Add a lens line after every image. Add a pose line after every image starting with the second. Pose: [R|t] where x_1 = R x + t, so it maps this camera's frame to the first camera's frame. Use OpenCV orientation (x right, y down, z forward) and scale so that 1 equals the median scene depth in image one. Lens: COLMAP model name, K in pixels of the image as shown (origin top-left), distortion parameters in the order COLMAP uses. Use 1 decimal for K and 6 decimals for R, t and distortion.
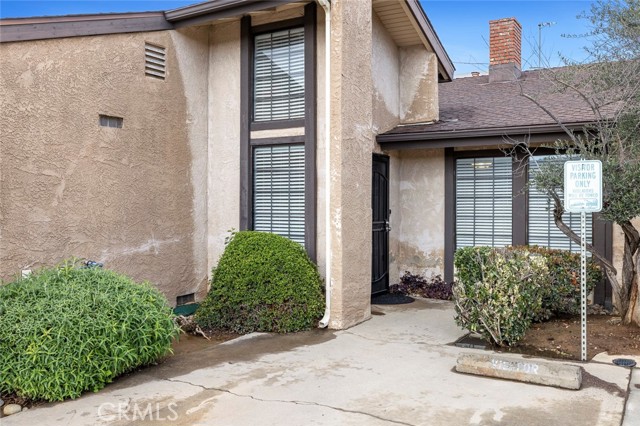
lens RADIAL K [[587.7, 0, 320.2], [0, 587.7, 222.9], [0, 0, 1]] dist [0.004989, 0.006659]
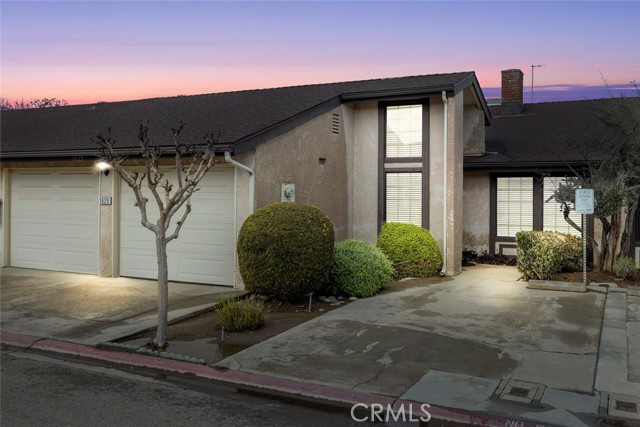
lens RADIAL K [[592.4, 0, 320.0], [0, 592.4, 213.5], [0, 0, 1]] dist [0.004460, 0.001898]
pose [[0.998489, 0.001375, 0.054931, -0.433621], [-0.001421, 0.999999, 0.000801, -0.014402], [-0.054930, -0.000878, 0.998490, -0.749198]]
